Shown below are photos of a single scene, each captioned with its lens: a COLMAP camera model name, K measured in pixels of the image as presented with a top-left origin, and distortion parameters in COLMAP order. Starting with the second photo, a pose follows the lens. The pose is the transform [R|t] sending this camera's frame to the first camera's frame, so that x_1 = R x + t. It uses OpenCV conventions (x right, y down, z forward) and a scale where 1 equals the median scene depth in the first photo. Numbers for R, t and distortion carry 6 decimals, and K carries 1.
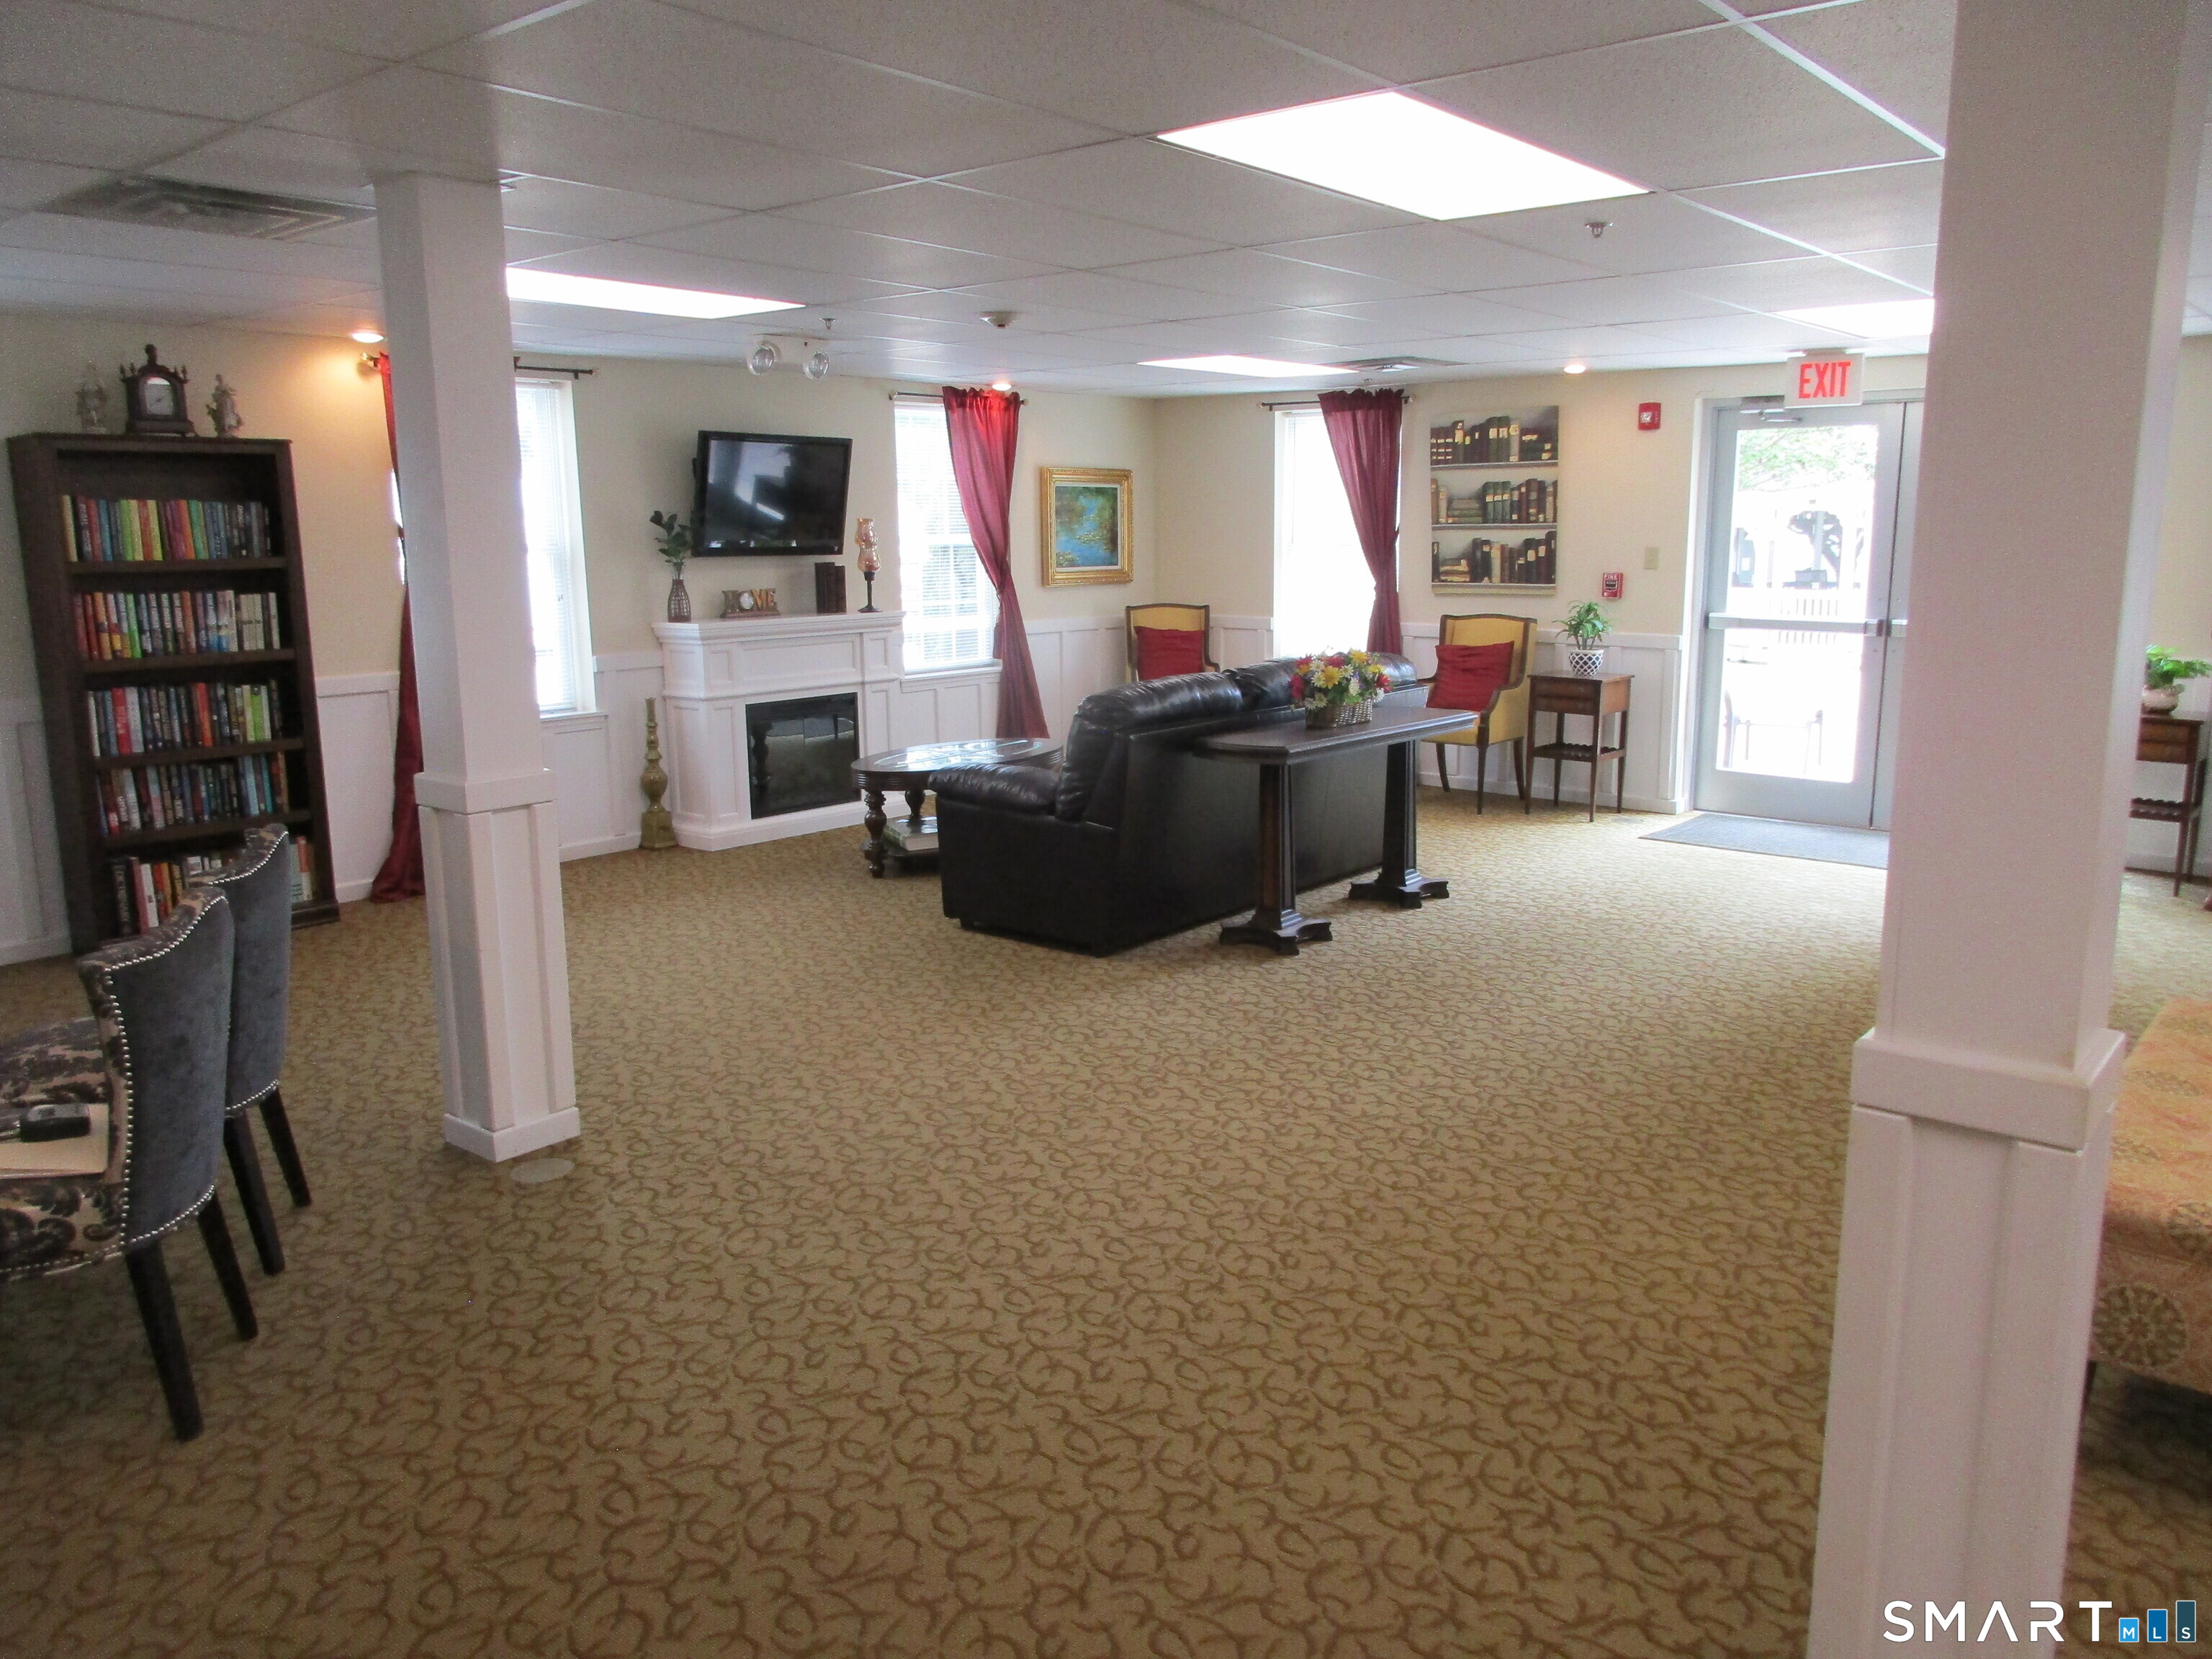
lens RADIAL K [[1655.3, 0, 1105.0], [0, 1655.3, 830.8], [0, 0, 1]] dist [0.006373, -0.010102]
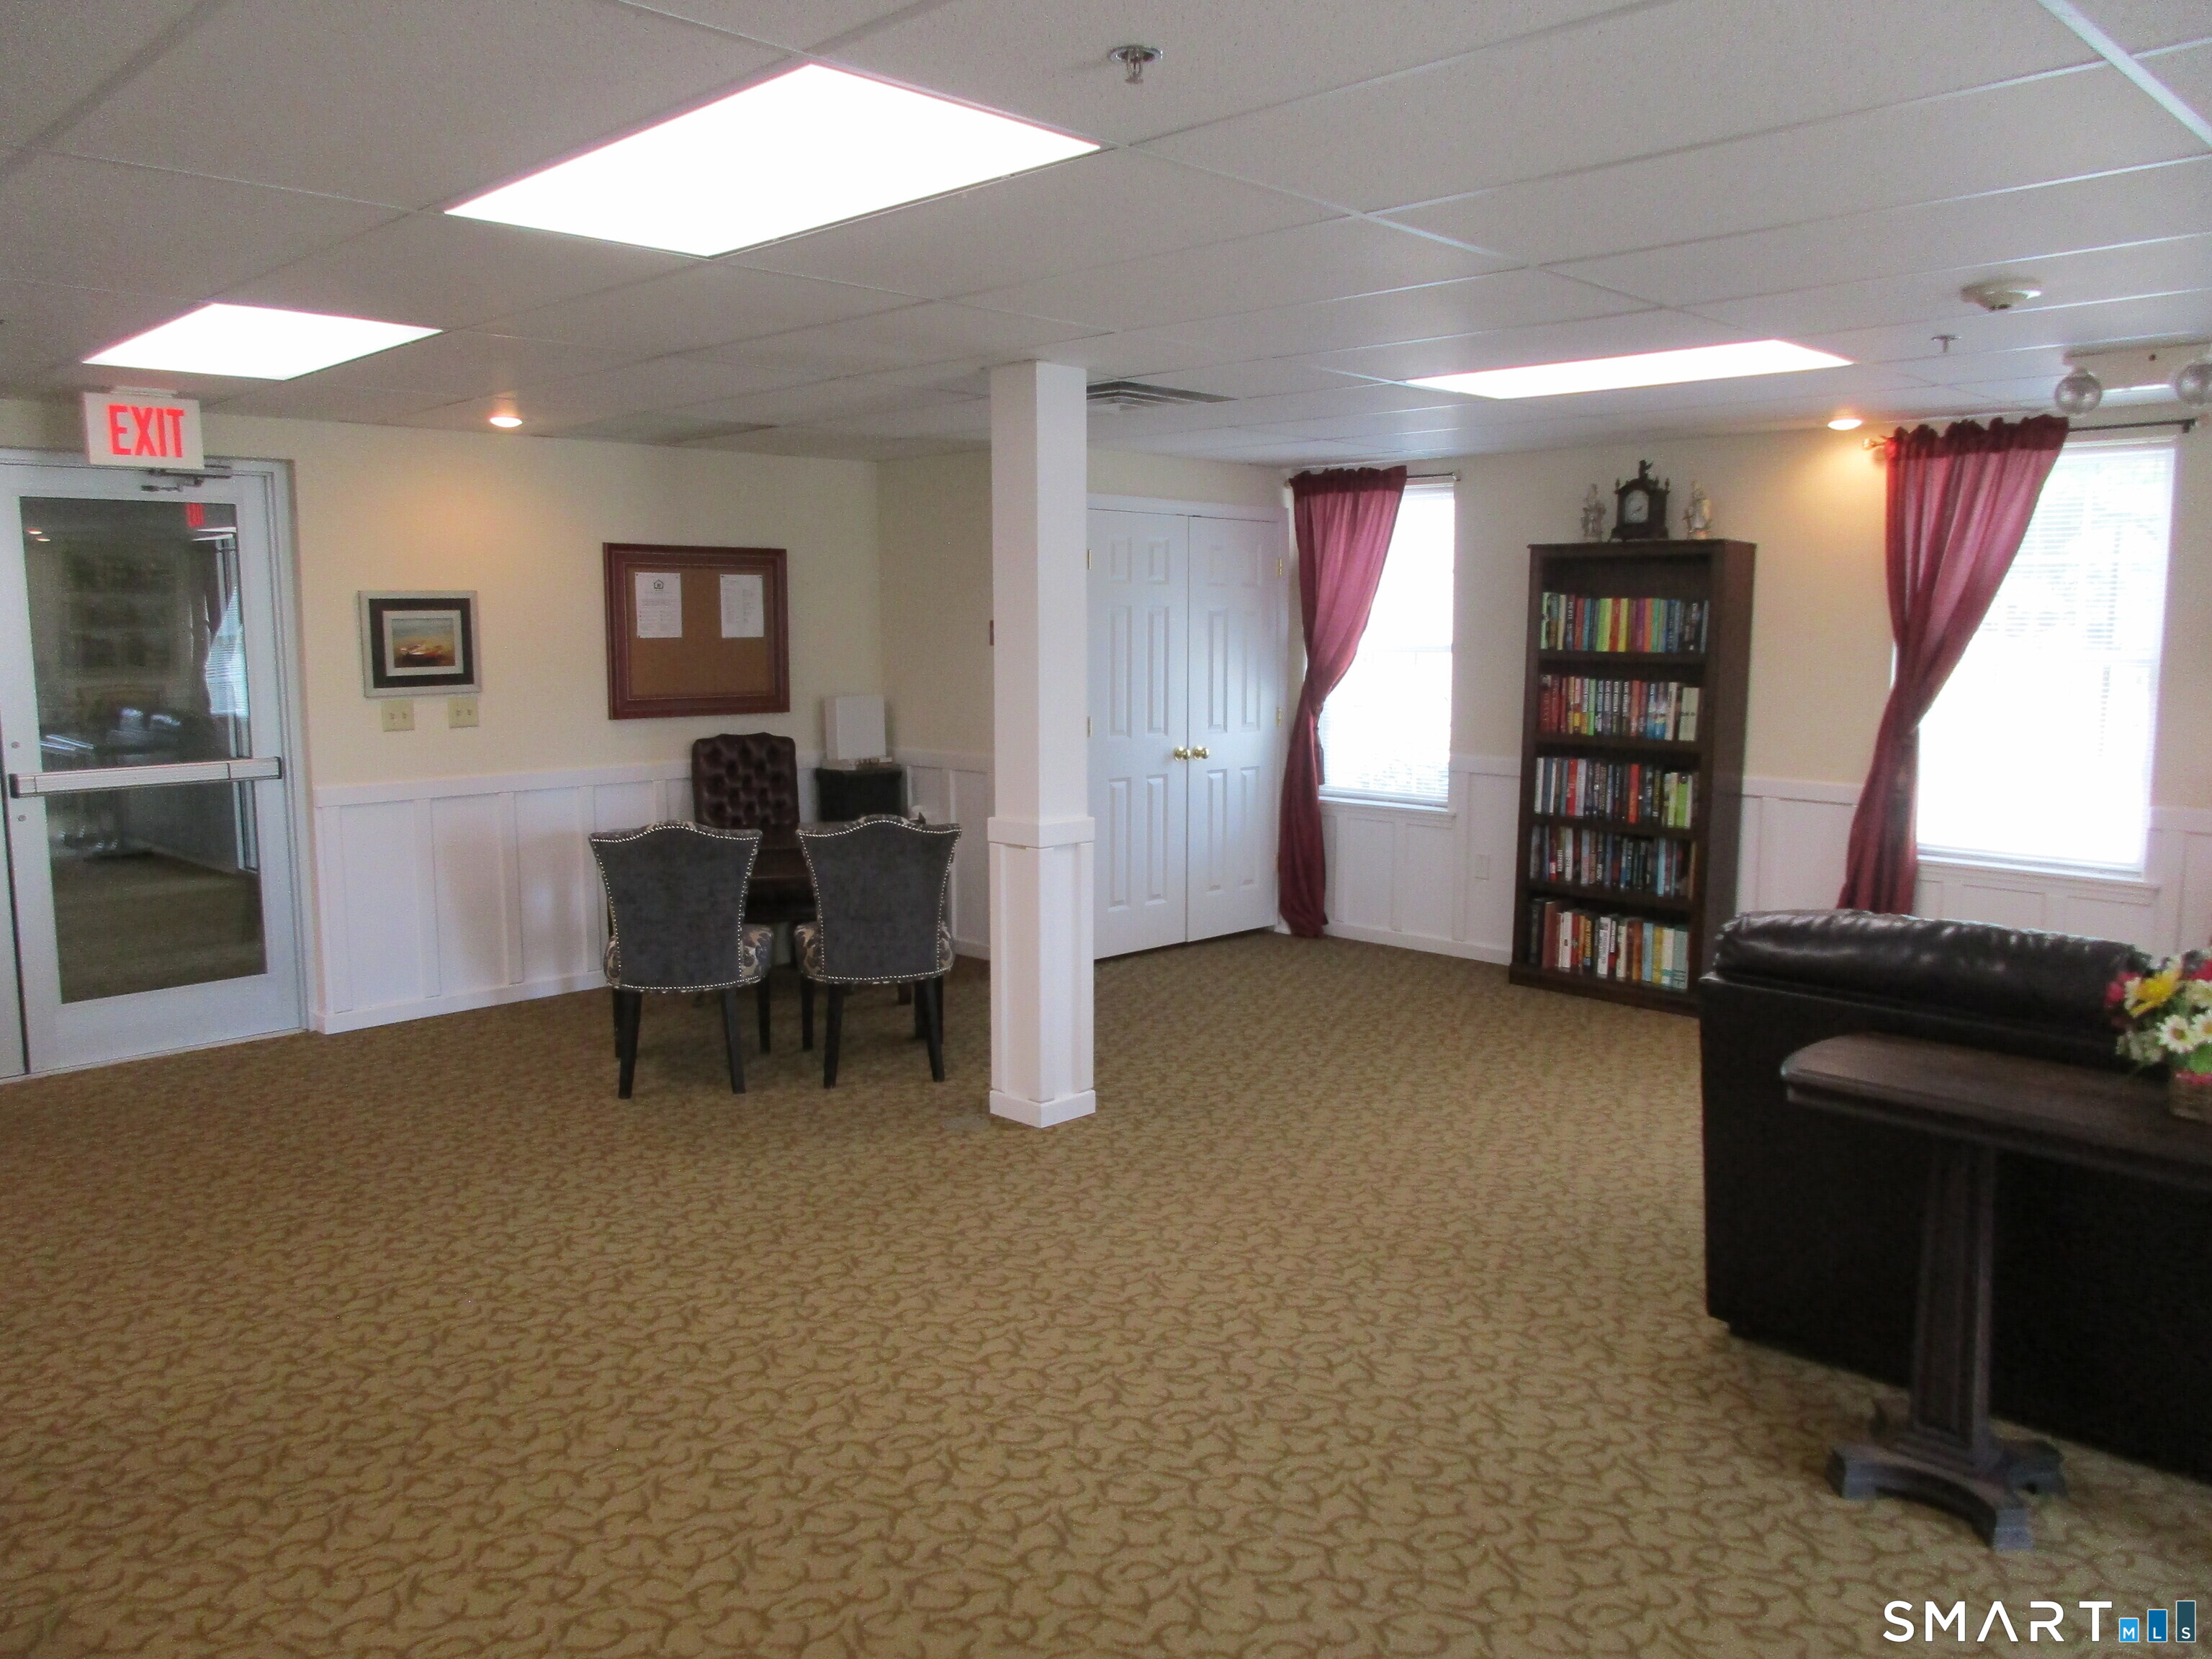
lens RADIAL K [[1655.3, 0, 1106.8], [0, 1655.3, 824.0], [0, 0, 1]] dist [0.006373, -0.010102]
pose [[-0.064577, 0.136514, -0.988531, 0.566164], [-0.192917, 0.970204, 0.146586, -0.145200], [0.979088, 0.200171, -0.036317, 0.713713]]
